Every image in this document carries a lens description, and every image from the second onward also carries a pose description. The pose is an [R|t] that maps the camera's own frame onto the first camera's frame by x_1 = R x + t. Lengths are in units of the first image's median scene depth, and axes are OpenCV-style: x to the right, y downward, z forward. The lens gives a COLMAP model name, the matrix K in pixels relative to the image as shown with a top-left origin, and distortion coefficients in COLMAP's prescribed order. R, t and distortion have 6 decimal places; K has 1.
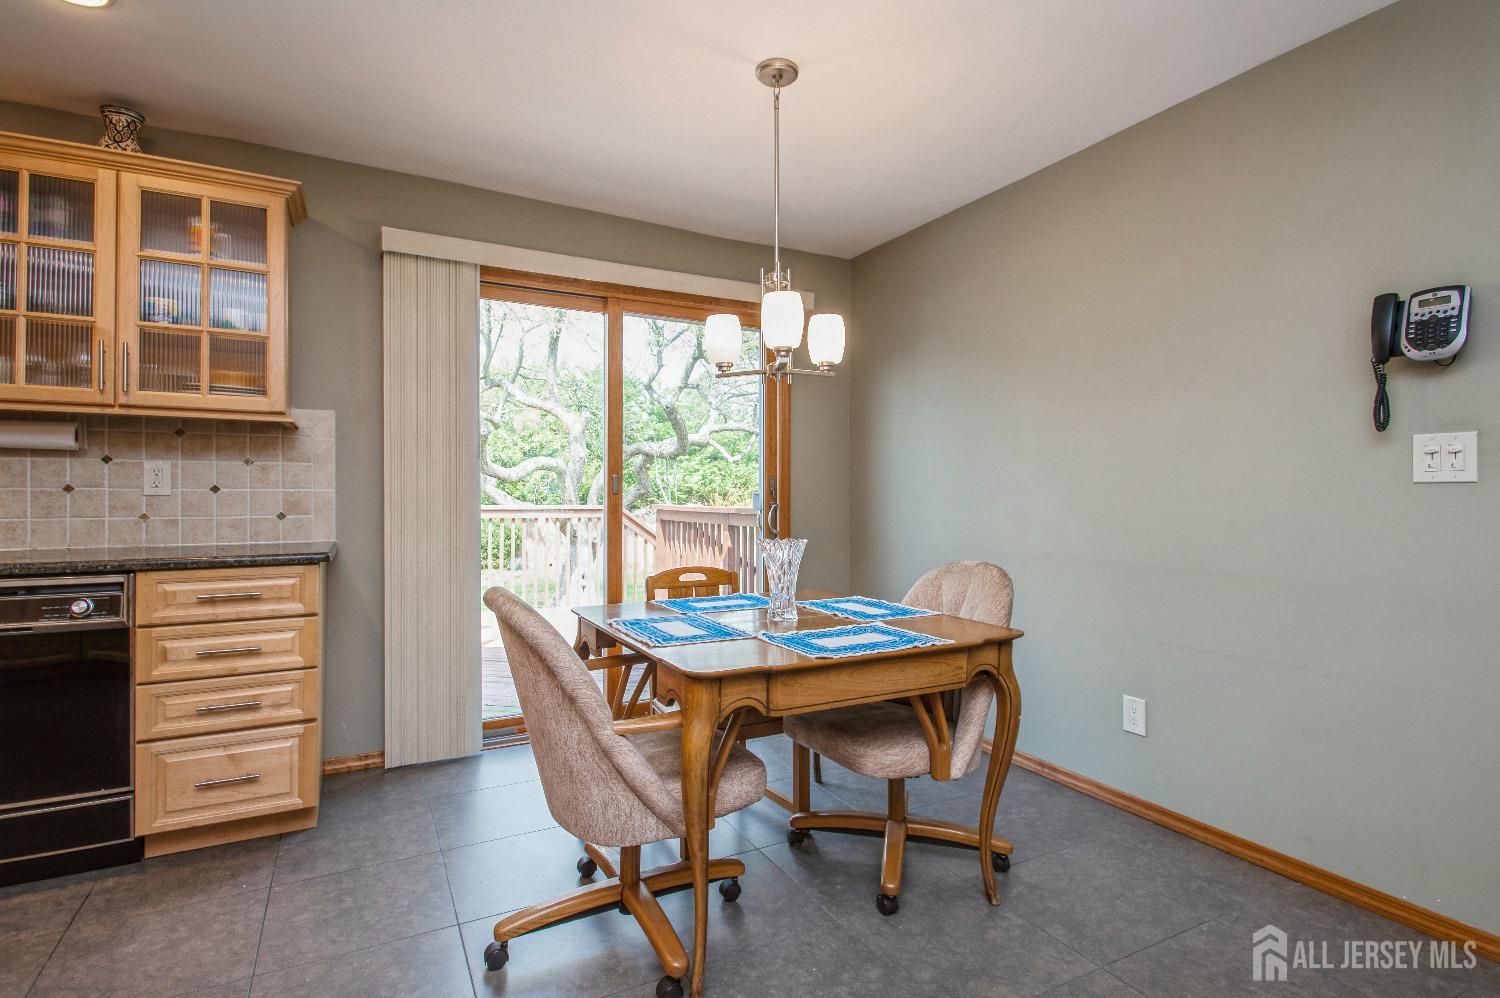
lens RADIAL K [[760.1, 0, 753.1], [0, 760.1, 484.4], [0, 0, 1]] dist [0.037279, -0.003719]
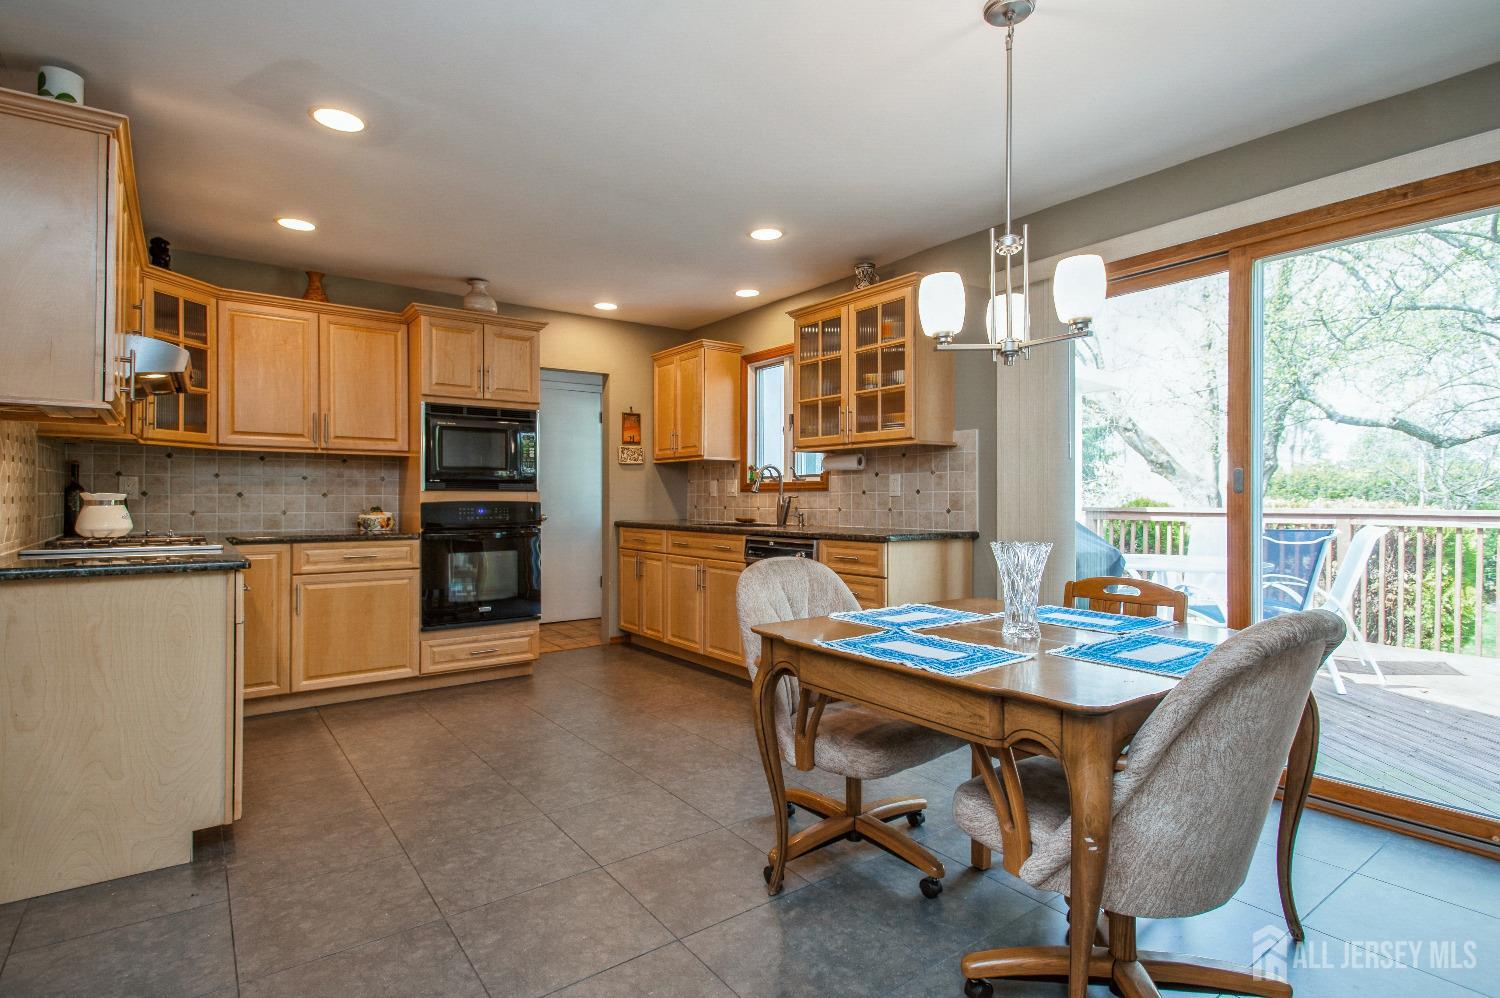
lens RADIAL K [[760.1, 0, 747.4], [0, 760.1, 500.8], [0, 0, 1]] dist [0.037279, -0.003719]
pose [[0.146524, 0.000722, -0.989207, 0.772299], [0.014564, 0.999890, 0.002887, 0.015641], [0.989100, -0.014830, 0.146497, 0.519581]]
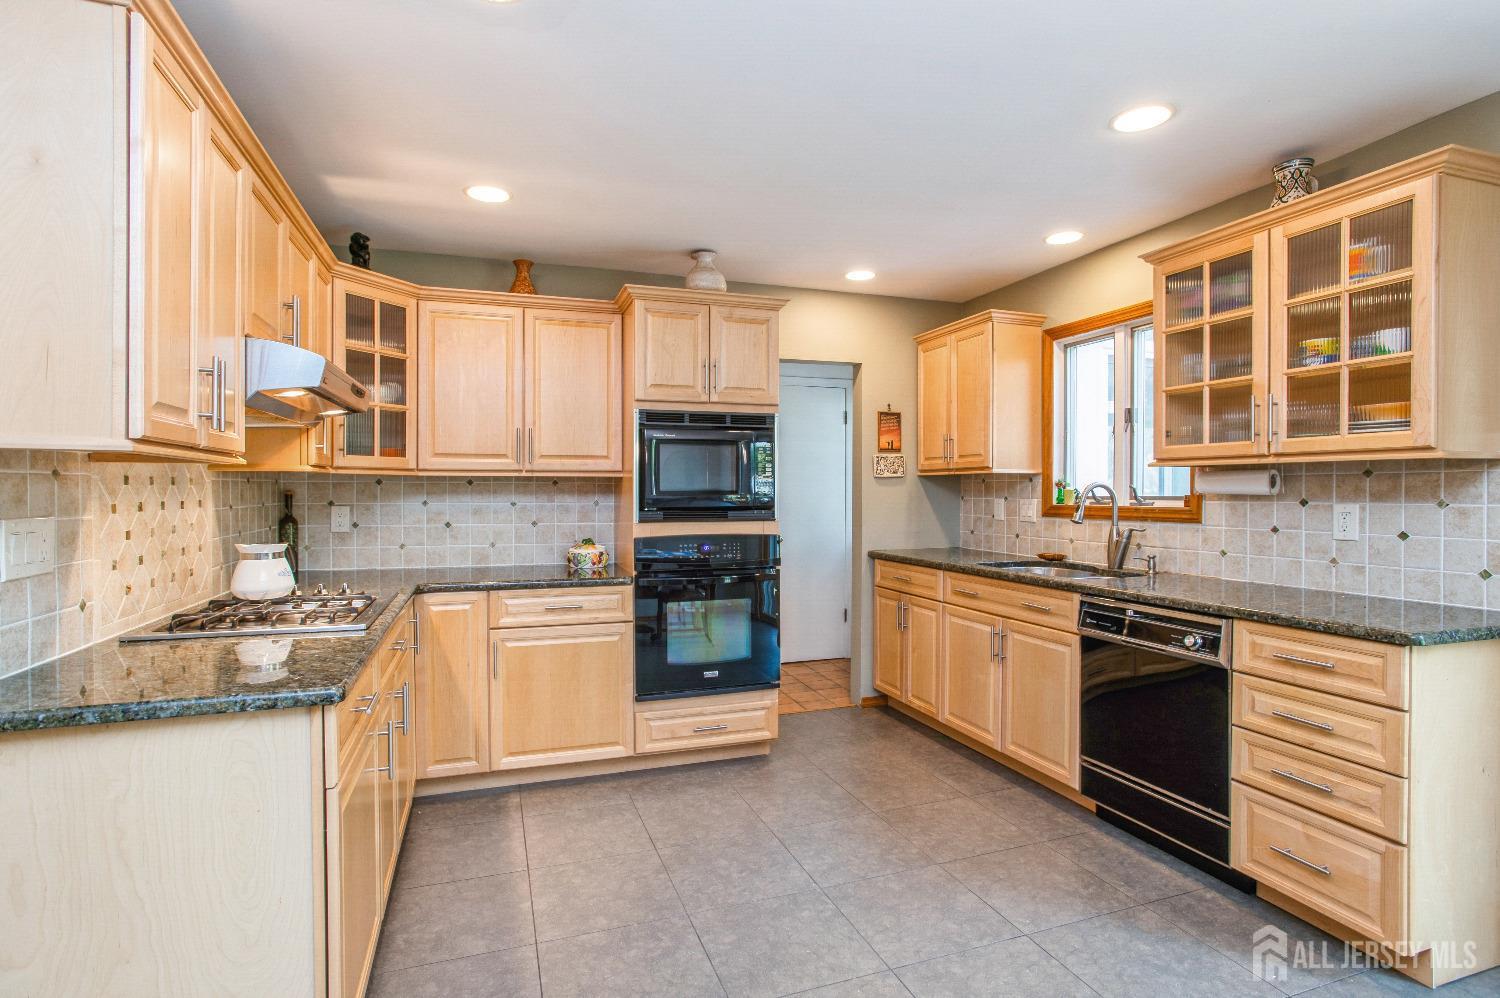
lens RADIAL K [[734.7, 0, 738.9], [0, 734.7, 495.5], [0, 0, 1]] dist [0.000800, -0.005846]
pose [[-0.154597, 0.008144, -0.987944, 0.256939], [0.014395, 0.999878, 0.005989, -0.061119], [0.987873, -0.013296, -0.154695, 0.436412]]
